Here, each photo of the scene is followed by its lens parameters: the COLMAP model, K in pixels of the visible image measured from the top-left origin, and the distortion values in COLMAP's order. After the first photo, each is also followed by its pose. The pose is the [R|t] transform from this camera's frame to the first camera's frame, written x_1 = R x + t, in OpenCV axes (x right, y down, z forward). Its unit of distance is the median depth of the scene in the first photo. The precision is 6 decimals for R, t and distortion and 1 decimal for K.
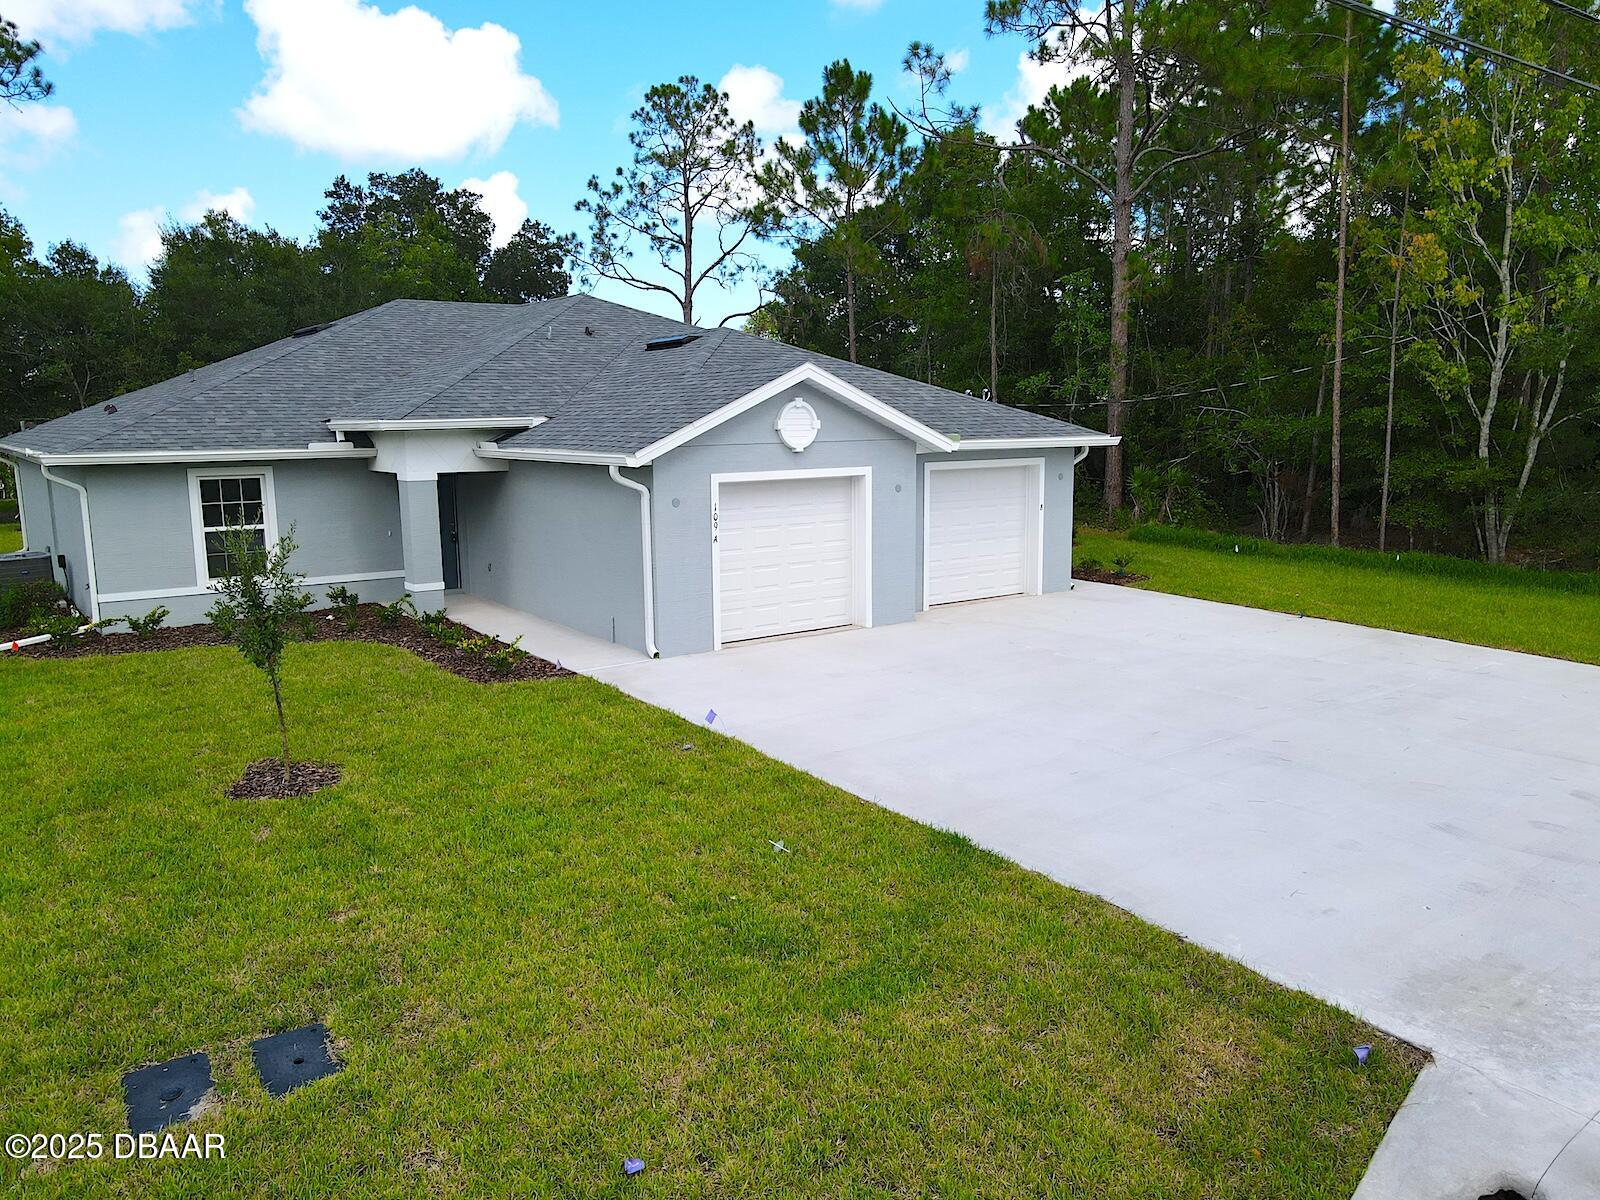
lens RADIAL K [[1152.9, 0, 793.3], [0, 1152.9, 611.3], [0, 0, 1]] dist [-0.007551, 0.028227]
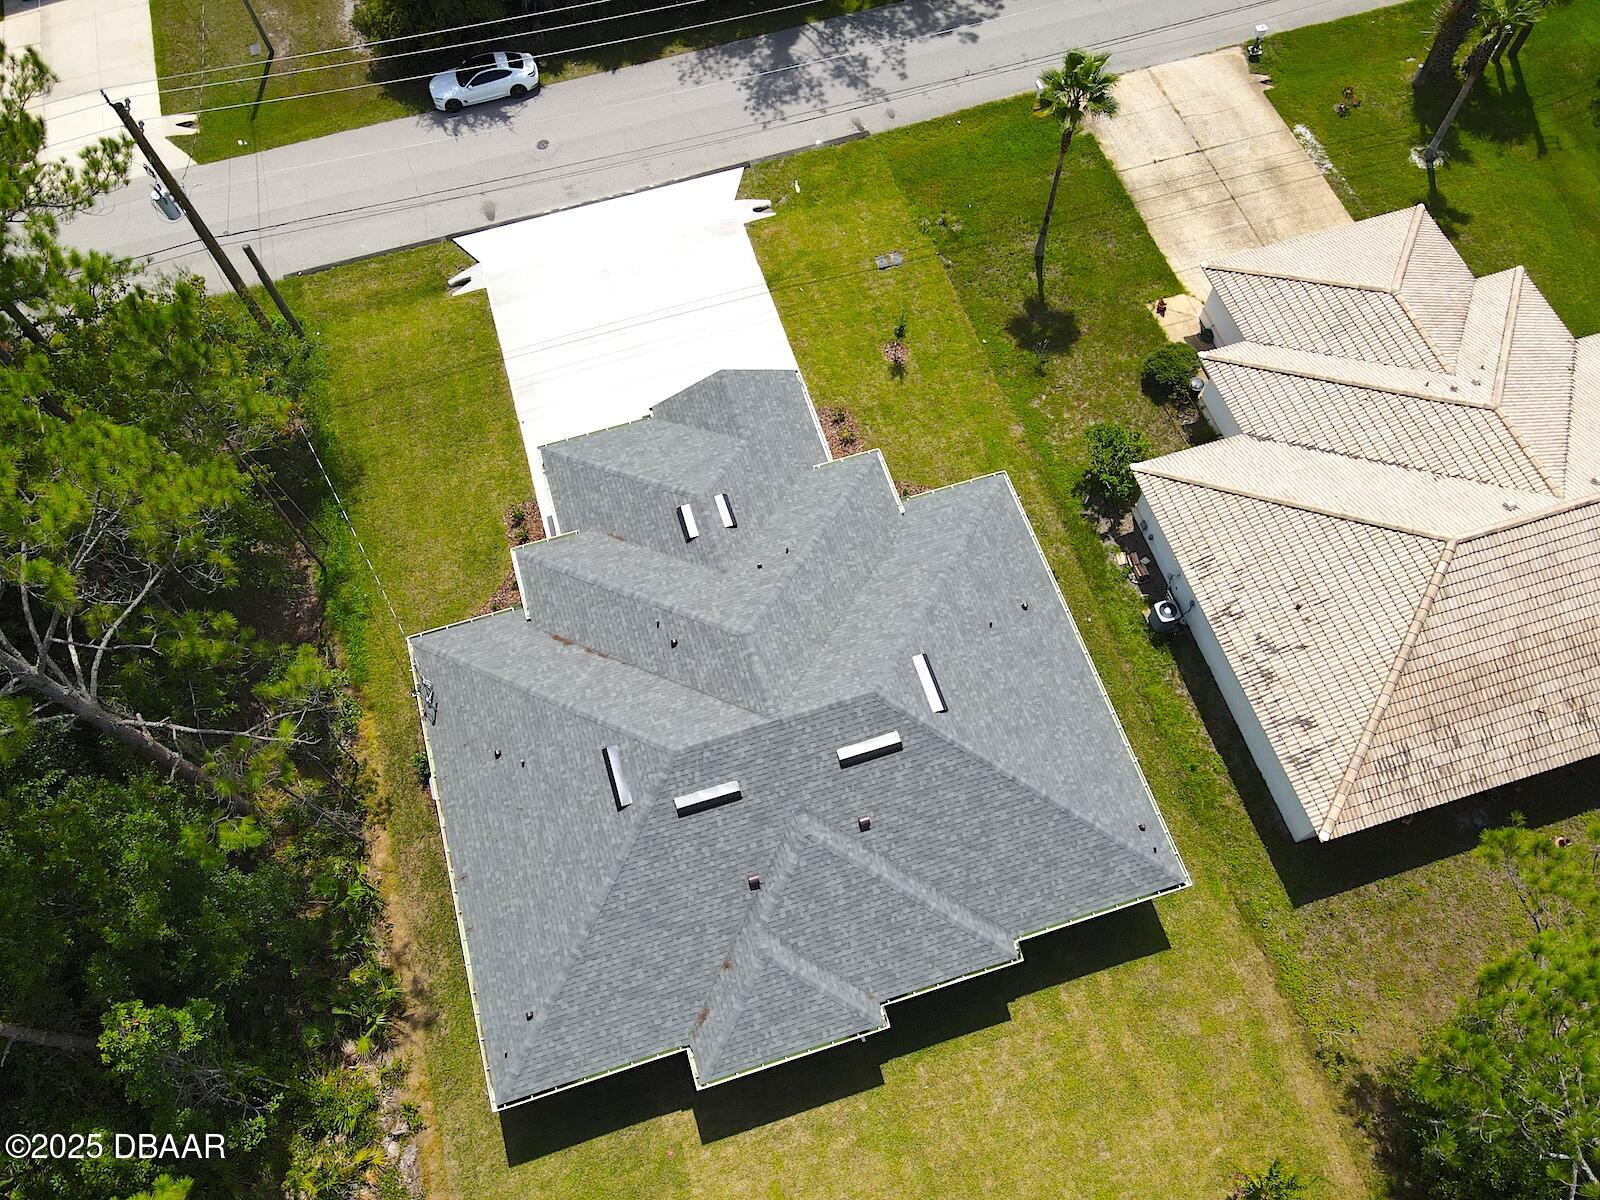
lens RADIAL K [[1152.9, 0, 793.3], [0, 1152.9, 611.3], [0, 0, 1]] dist [-0.007551, 0.028227]
pose [[-0.950943, -0.261842, 0.164760, -0.550062], [0.085743, 0.288635, 0.953592, -1.939569], [-0.297246, 0.920939, -0.252024, 1.620513]]
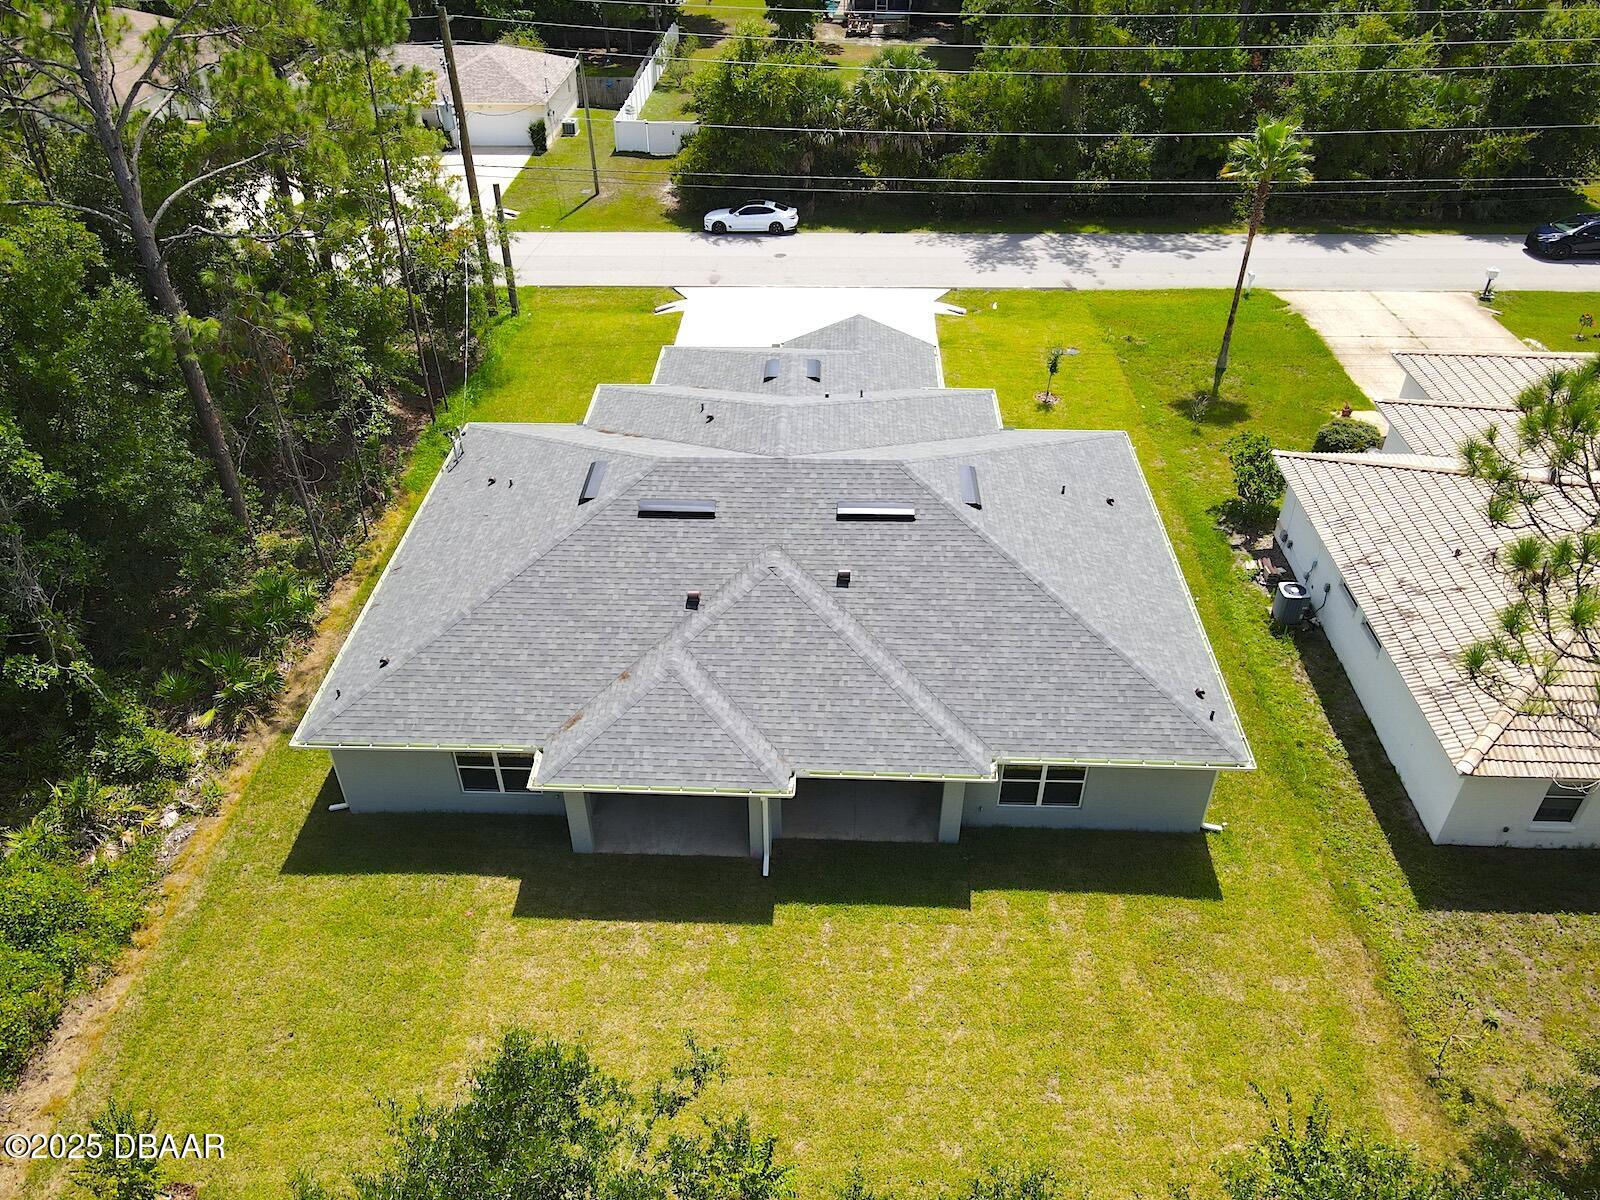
lens RADIAL K [[1152.9, 0, 793.3], [0, 1152.9, 611.3], [0, 0, 1]] dist [-0.007551, 0.028227]
pose [[-0.796105, -0.349819, 0.493805, -1.071921], [0.118488, 0.710095, 0.694065, -1.204582], [-0.593446, 0.611059, -0.523861, 2.202247]]
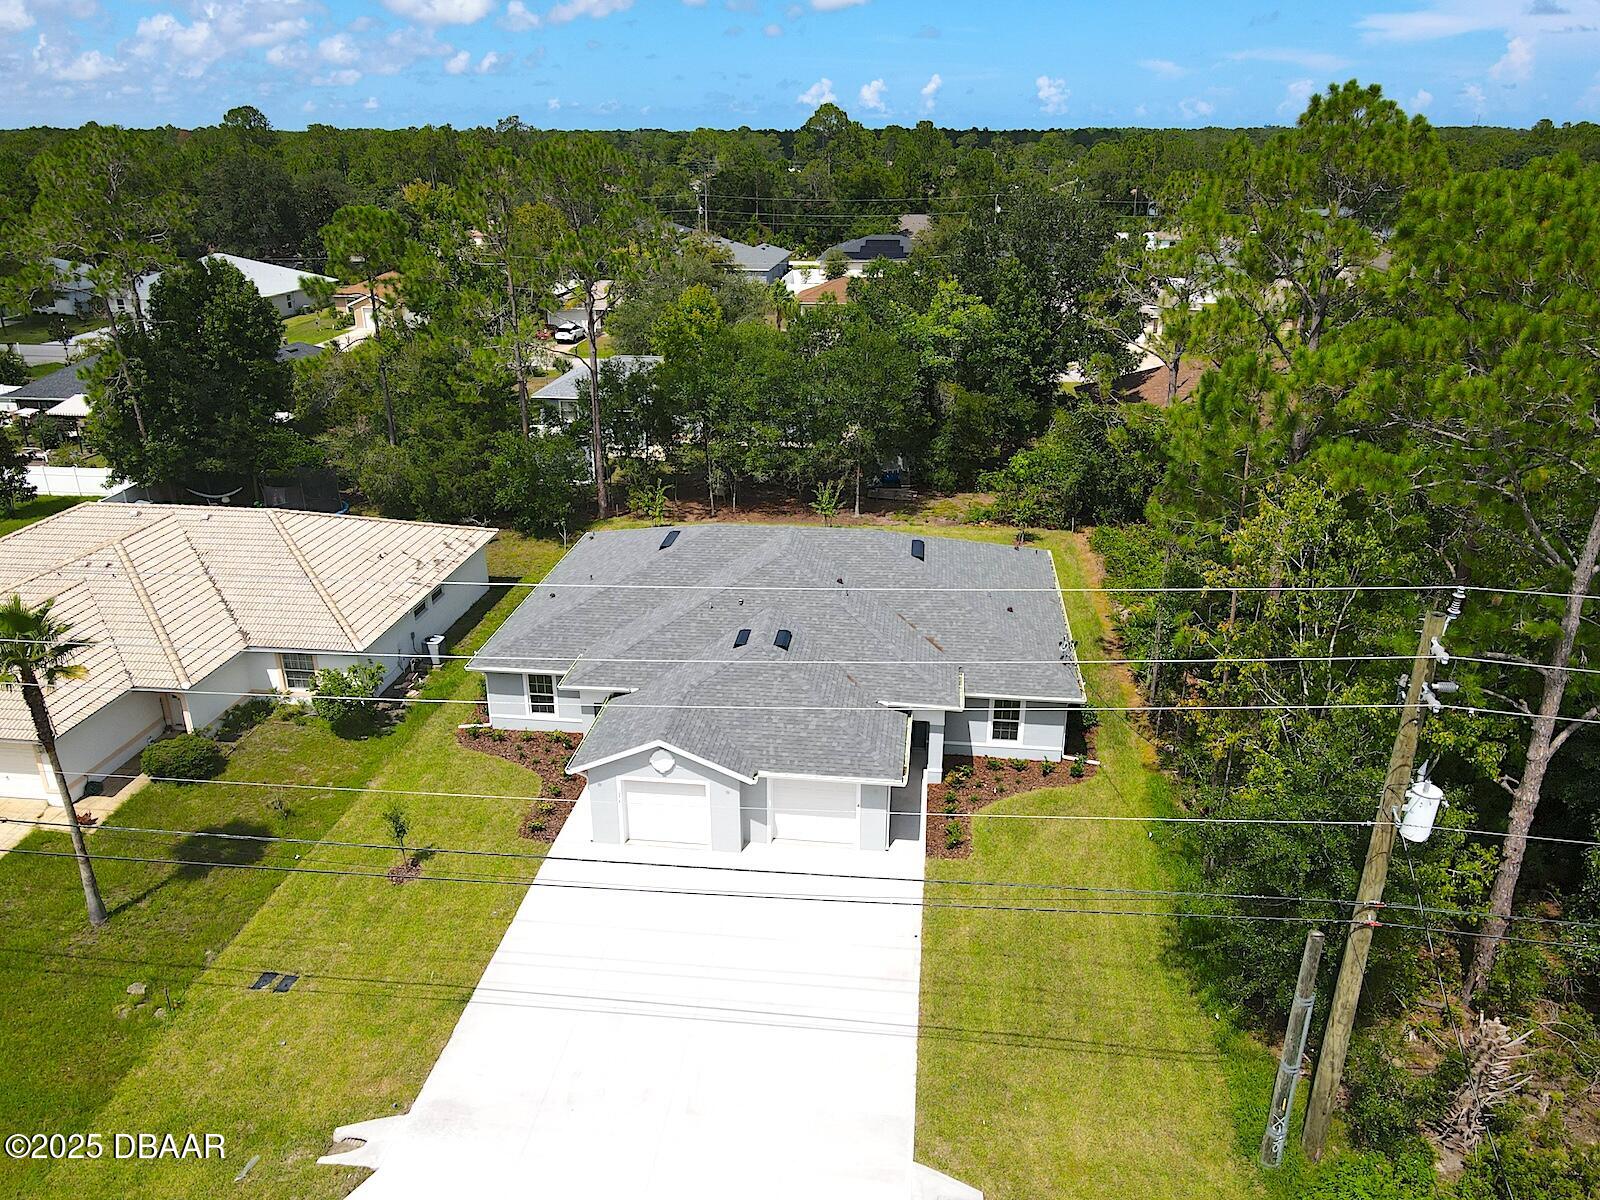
lens RADIAL K [[1182.5, 0, 793.1], [0, 1182.5, 615.9], [0, 0, 1]] dist [-0.001216, 0.007364]
pose [[0.744694, 0.270412, -0.610171, 1.108759], [-0.124216, 0.954425, 0.271373, -0.801349], [0.655745, -0.126297, 0.744344, -0.318530]]
